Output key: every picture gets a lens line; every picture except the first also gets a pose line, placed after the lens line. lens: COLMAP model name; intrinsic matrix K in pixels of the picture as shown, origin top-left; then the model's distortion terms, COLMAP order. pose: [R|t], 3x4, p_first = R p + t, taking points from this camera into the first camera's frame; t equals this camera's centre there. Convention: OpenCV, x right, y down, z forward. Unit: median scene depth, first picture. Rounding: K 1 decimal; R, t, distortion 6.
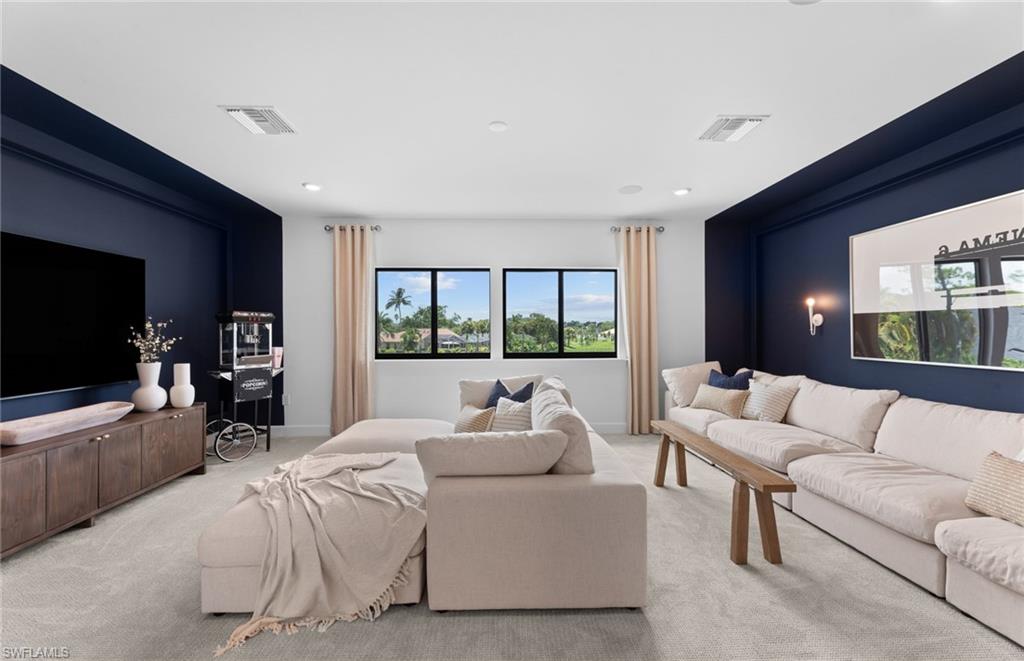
lens RADIAL K [[401.5, 0, 511.2], [0, 401.5, 328.9], [0, 0, 1]] dist [0.000802, -0.000017]
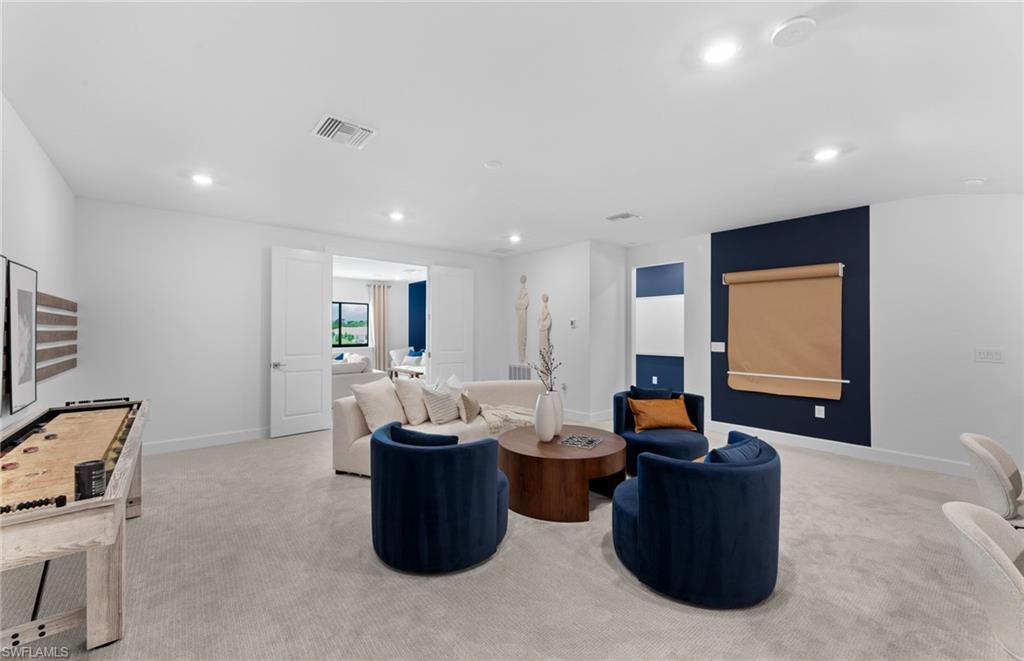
lens RADIAL K [[401.5, 0, 511.2], [0, 401.5, 328.9], [0, 0, 1]] dist [0.000802, -0.000017]
pose [[0.796991, 0.003018, 0.603983, -0.496475], [-0.005383, 0.999983, 0.002106, -0.032521], [-0.603967, -0.004929, 0.796994, -1.355252]]
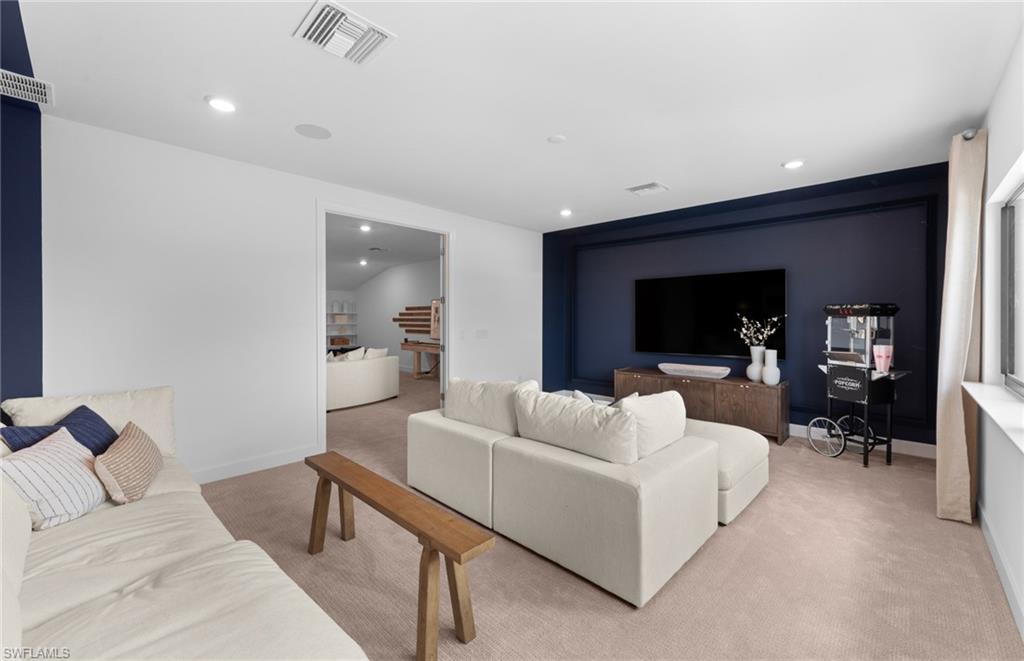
lens RADIAL K [[401.5, 0, 511.2], [0, 401.5, 328.9], [0, 0, 1]] dist [0.000802, -0.000017]
pose [[-0.720735, 0.018738, -0.692958, 0.544670], [0.003984, 0.999730, 0.022890, -0.008945], [0.693199, 0.013737, -0.720615, 1.154680]]
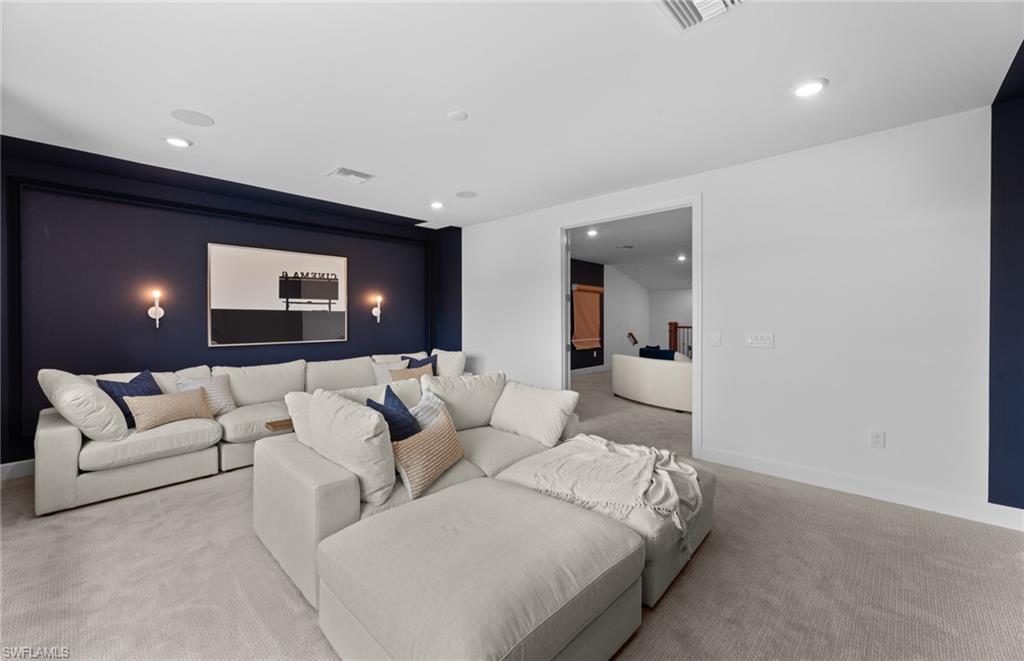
lens RADIAL K [[401.5, 0, 511.2], [0, 401.5, 328.9], [0, 0, 1]] dist [0.000802, -0.000017]
pose [[-0.684558, -0.018320, 0.728728, -0.566689], [-0.004438, 0.999770, 0.020965, -0.006752], [-0.728945, 0.011118, -0.684482, 1.055441]]
